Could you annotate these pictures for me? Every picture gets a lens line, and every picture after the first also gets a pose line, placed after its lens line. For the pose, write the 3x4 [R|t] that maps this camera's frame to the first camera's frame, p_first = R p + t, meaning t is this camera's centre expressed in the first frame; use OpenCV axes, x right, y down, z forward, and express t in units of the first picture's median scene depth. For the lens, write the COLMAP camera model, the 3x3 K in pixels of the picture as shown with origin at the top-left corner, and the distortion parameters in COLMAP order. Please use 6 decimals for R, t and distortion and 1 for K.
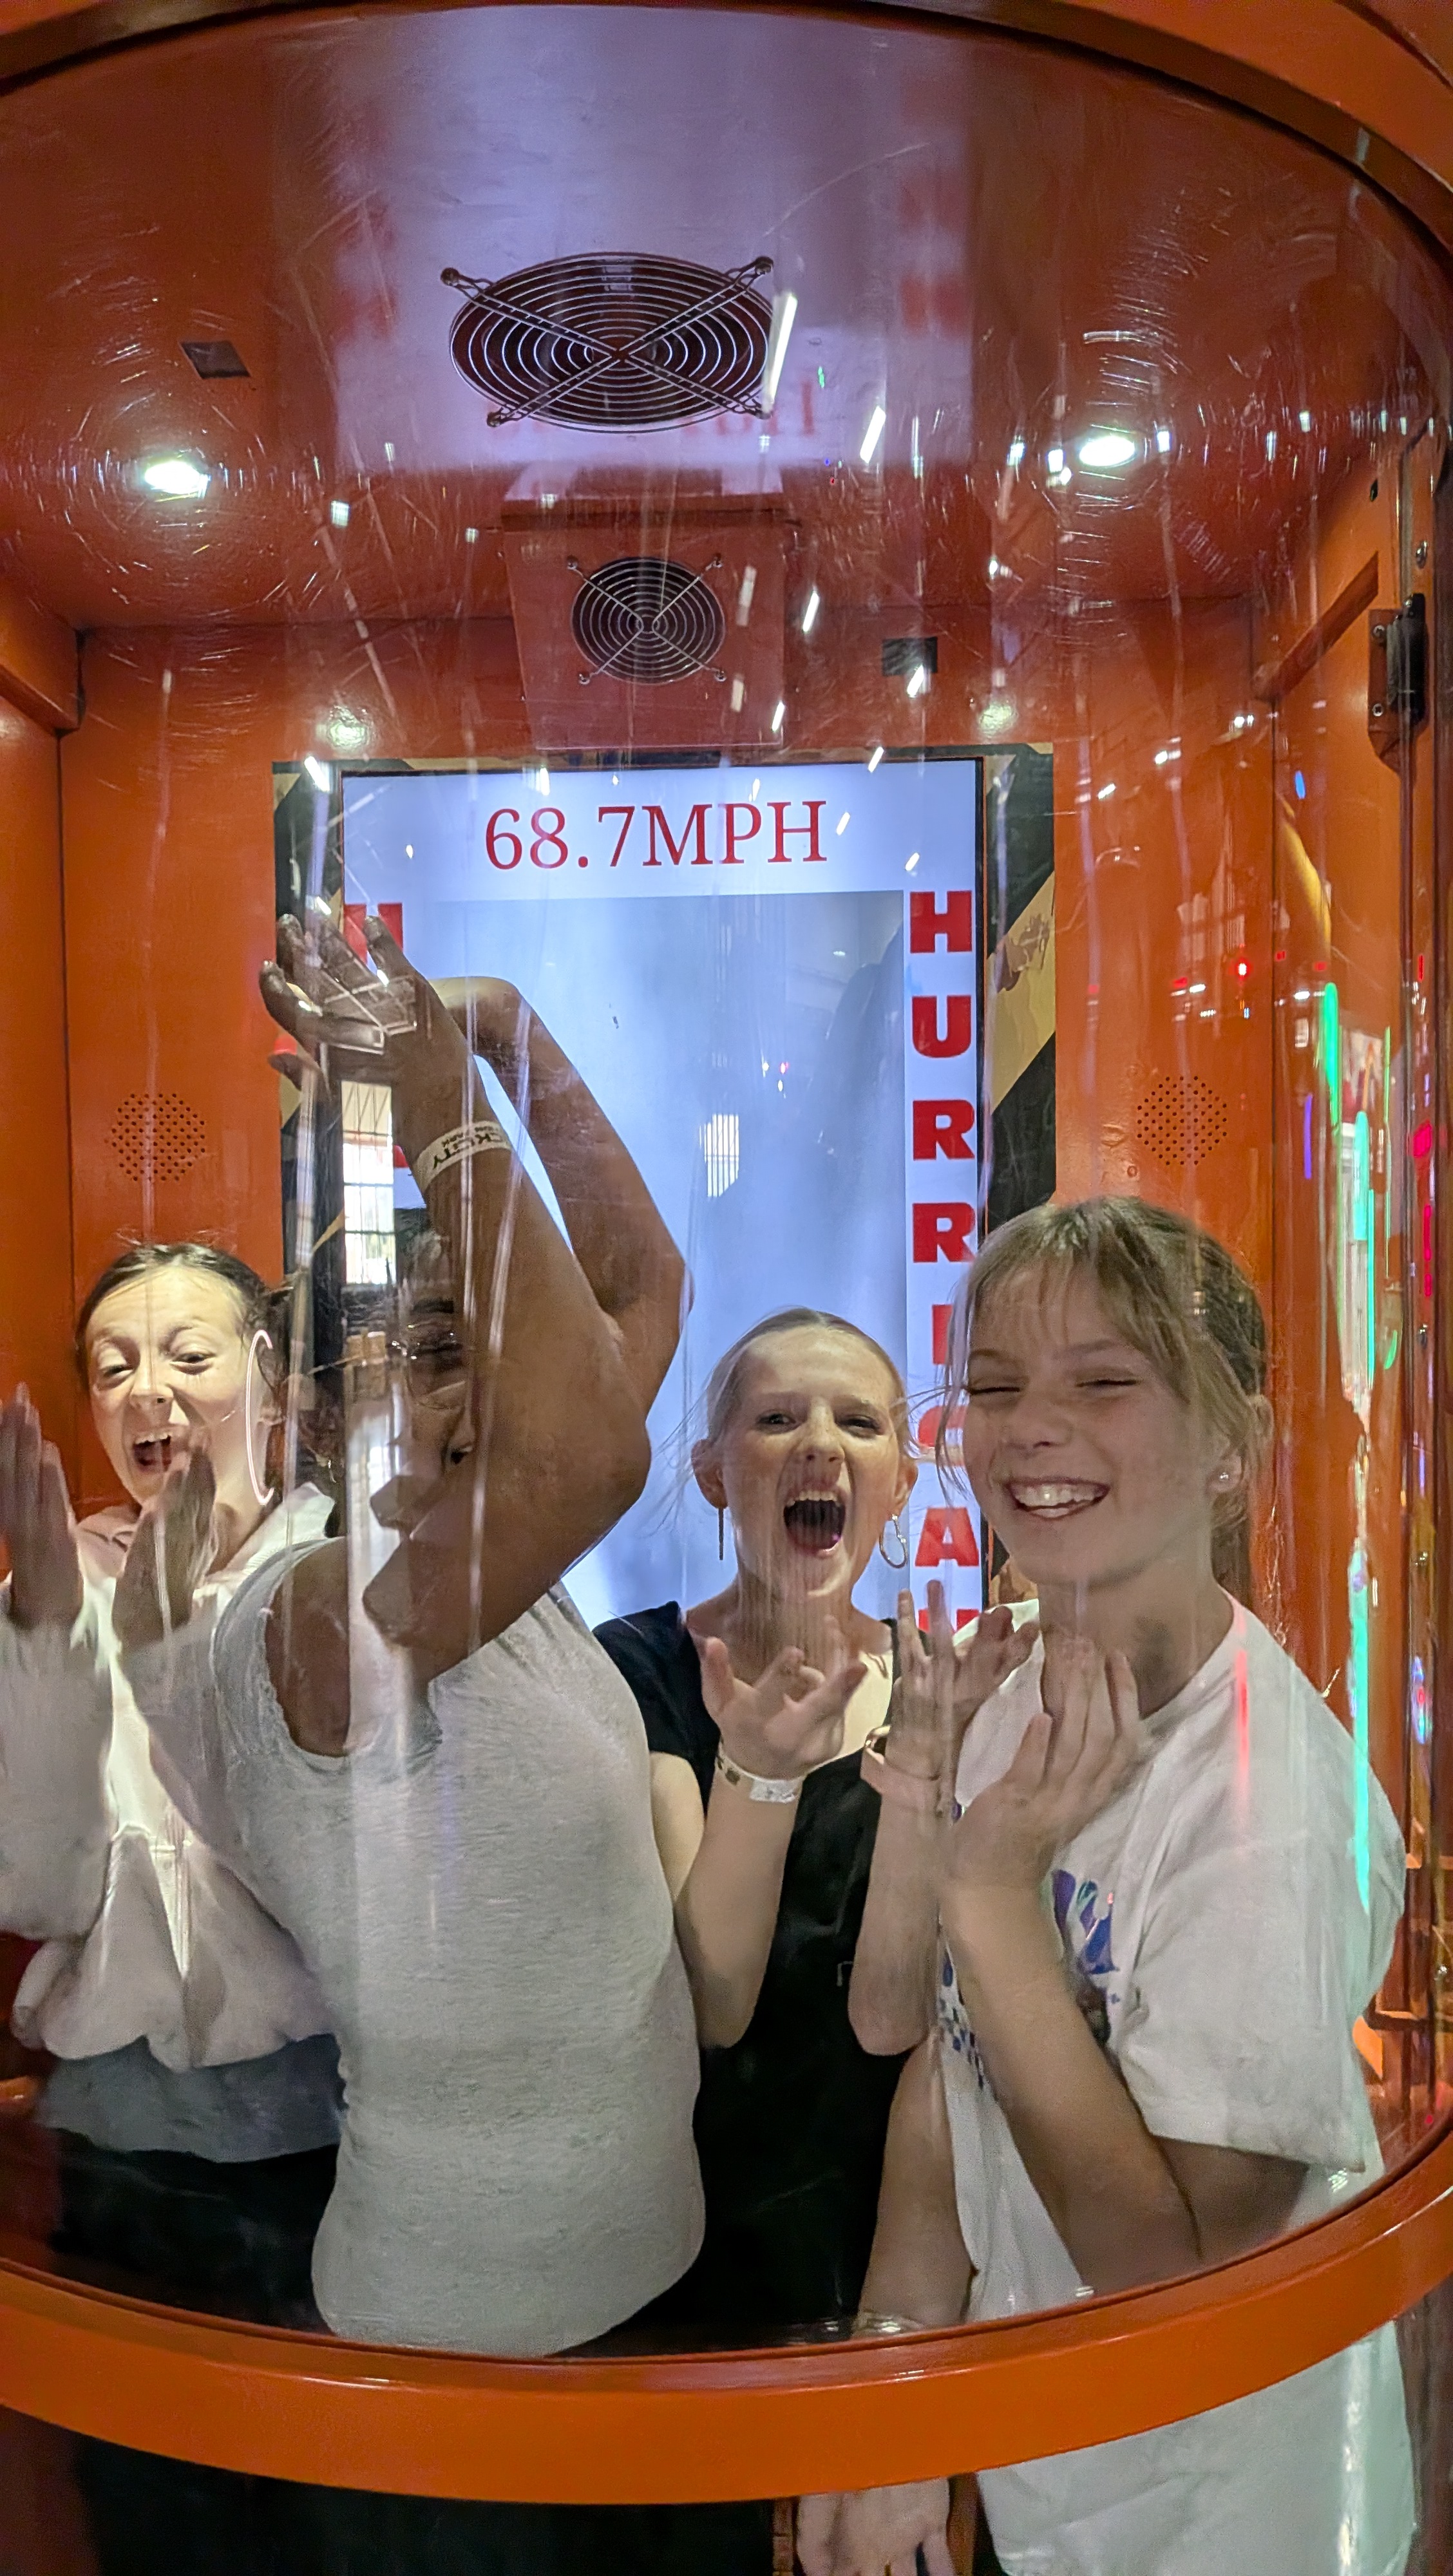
lens RADIAL K [[1926.8, 0, 718.2], [0, 1926.8, 1276.6], [0, 0, 1]] dist [0.032554, -0.095660]
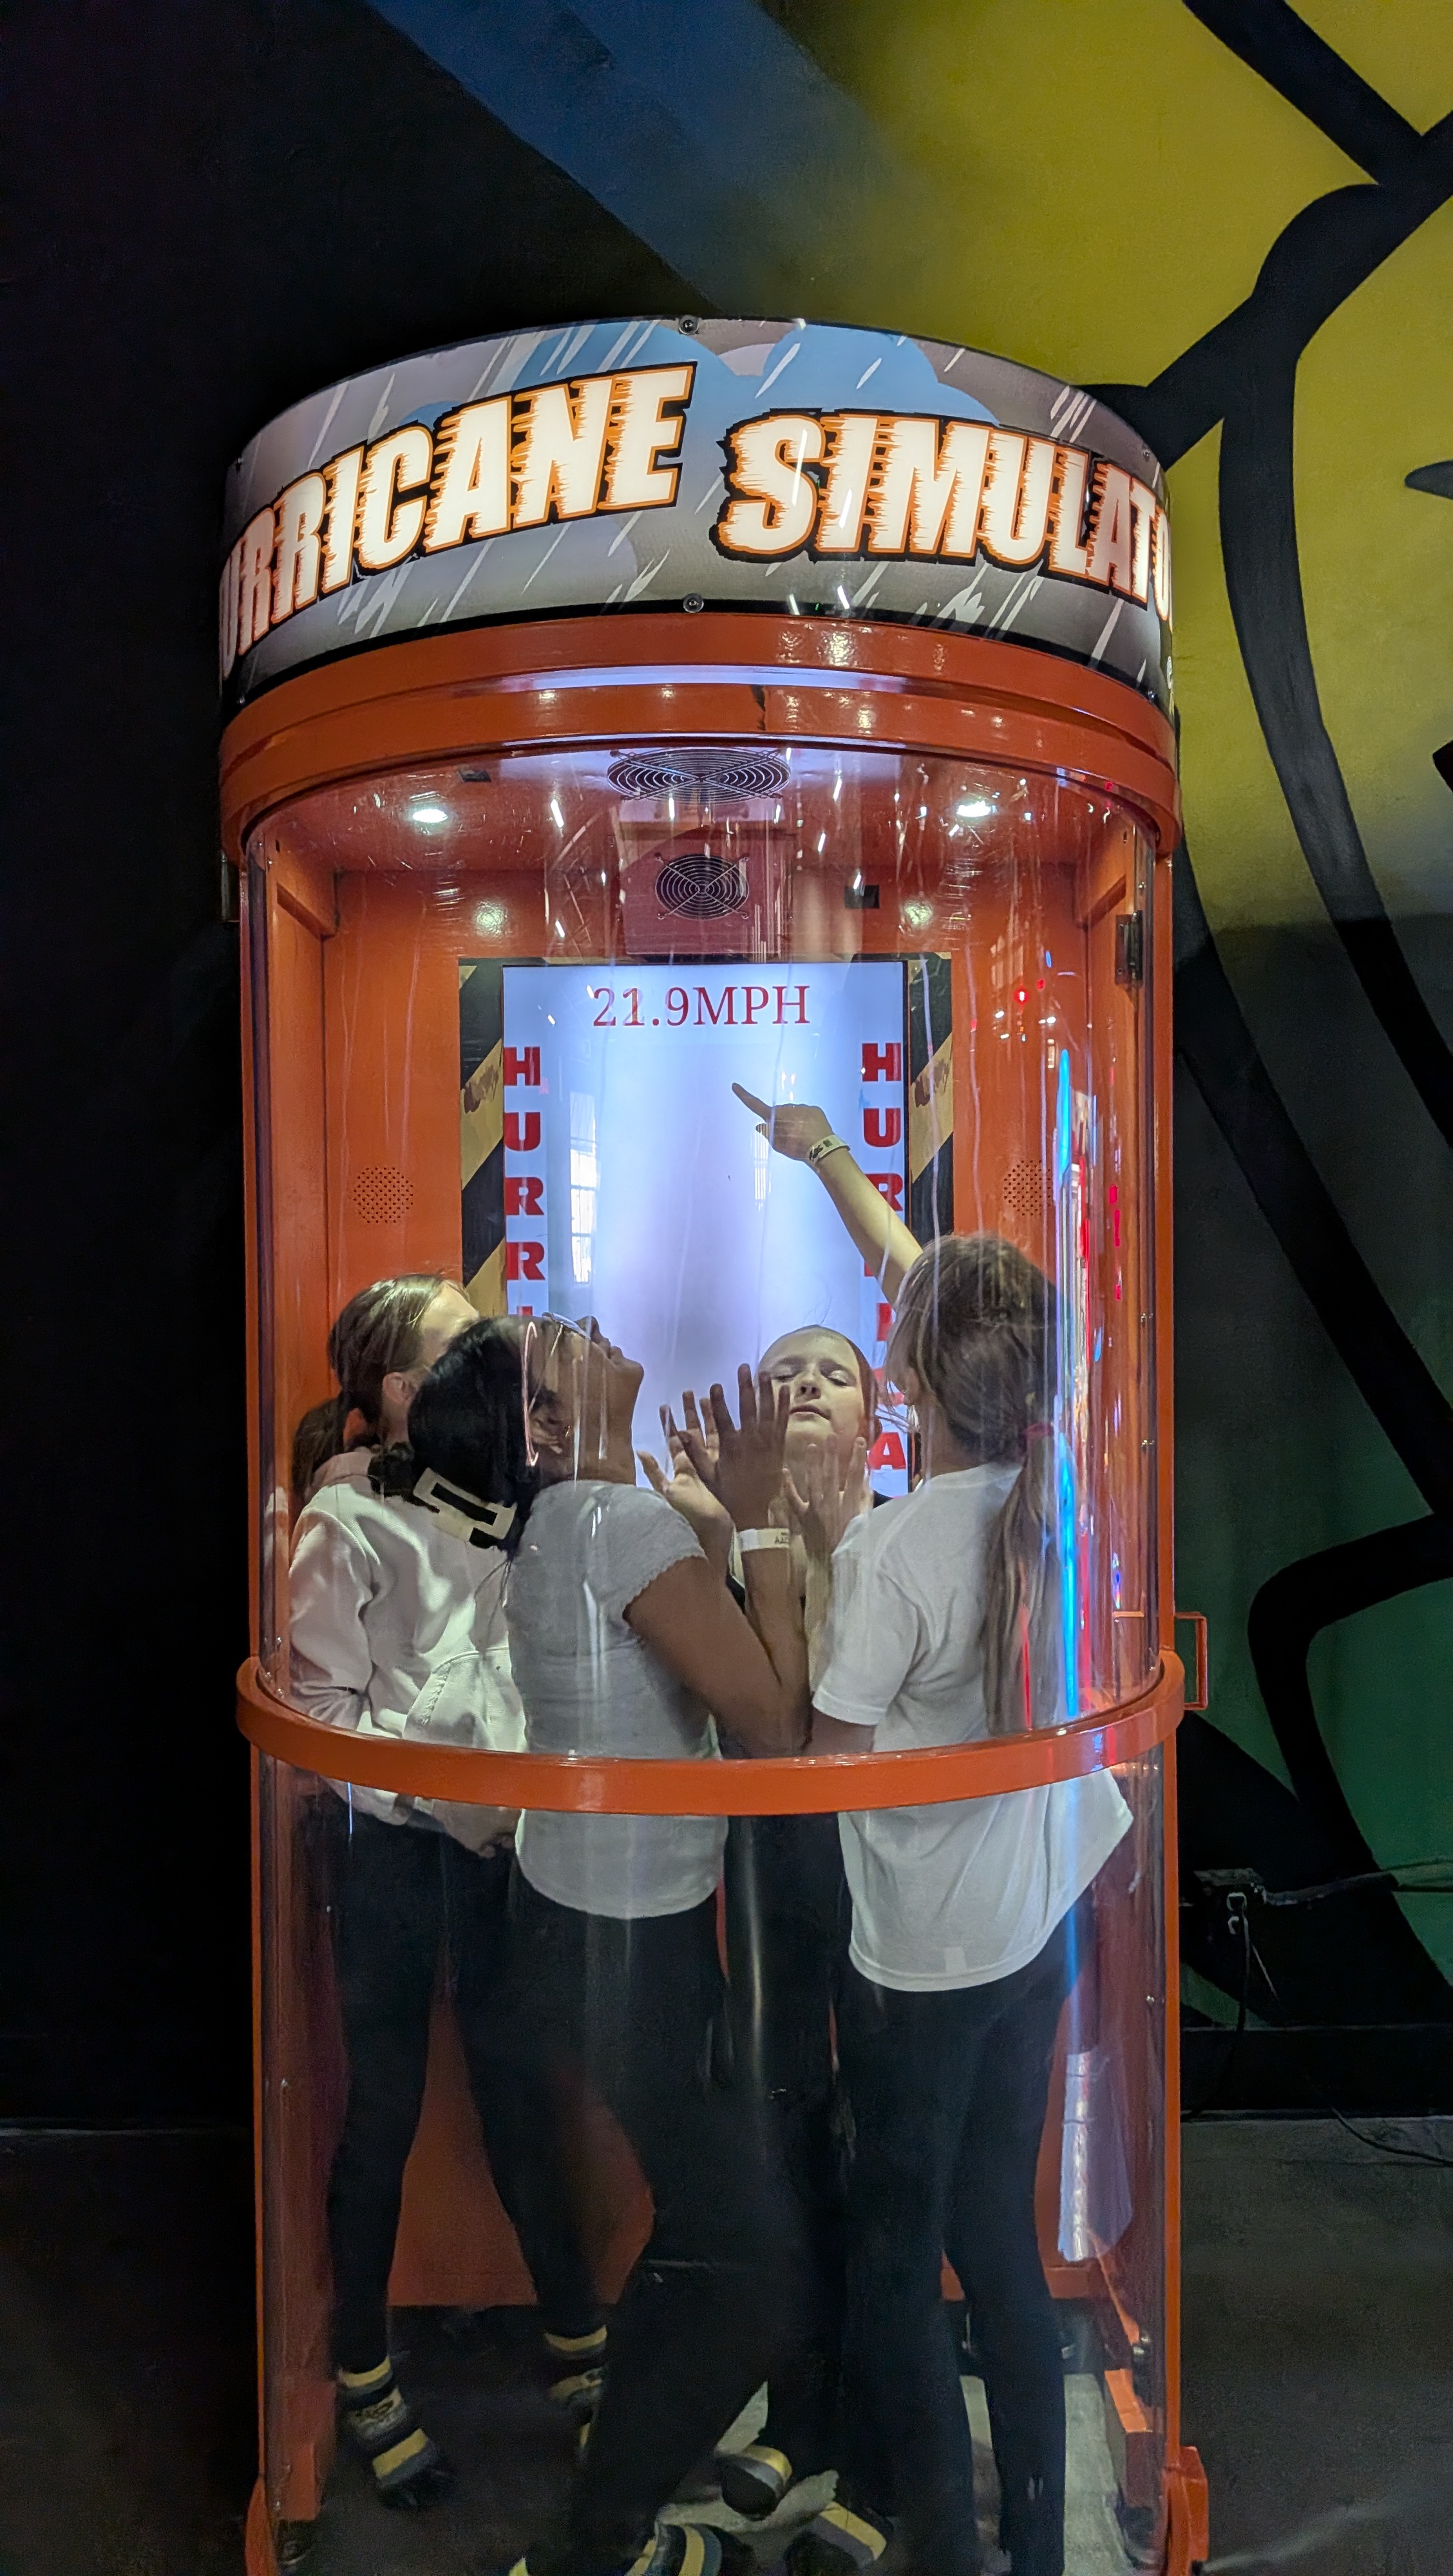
lens RADIAL K [[1926.8, 0, 707.1], [0, 1926.8, 1296.3], [0, 0, 1]] dist [0.032554, -0.095660]
pose [[0.999937, 0.007355, 0.008434, -0.040042], [-0.007407, 0.999954, 0.006159, 0.000725], [-0.008388, -0.006221, 0.999945, -0.590804]]
